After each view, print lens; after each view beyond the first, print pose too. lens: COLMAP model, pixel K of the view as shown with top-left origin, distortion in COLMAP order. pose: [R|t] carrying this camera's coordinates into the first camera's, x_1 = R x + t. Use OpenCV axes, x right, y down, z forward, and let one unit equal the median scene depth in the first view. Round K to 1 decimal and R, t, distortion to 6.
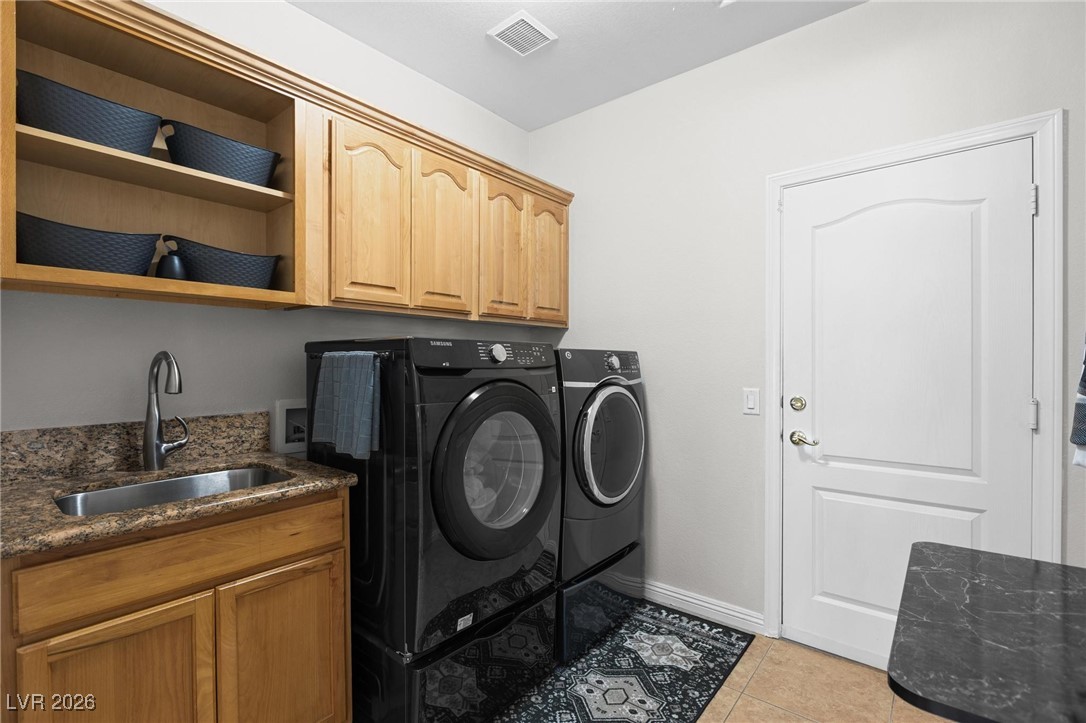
lens RADIAL K [[494.9, 0, 540.1], [0, 494.9, 363.4], [0, 0, 1]] dist [-0.006692, 0.000638]
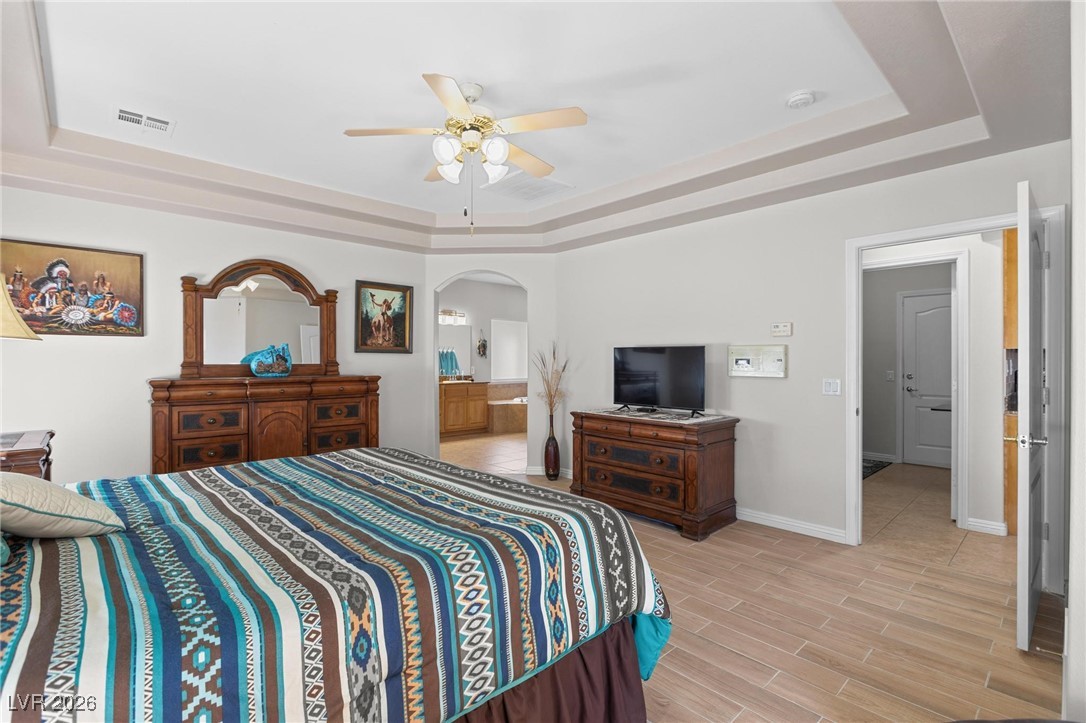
lens RADIAL K [[494.9, 0, 541.5], [0, 494.9, 362.3], [0, 0, 1]] dist [-0.006692, 0.000638]
pose [[0.989763, 0.001410, -0.142717, -1.085145], [-0.001005, 0.999995, 0.002912, -0.000670], [0.142720, -0.002739, 0.989759, -1.952846]]
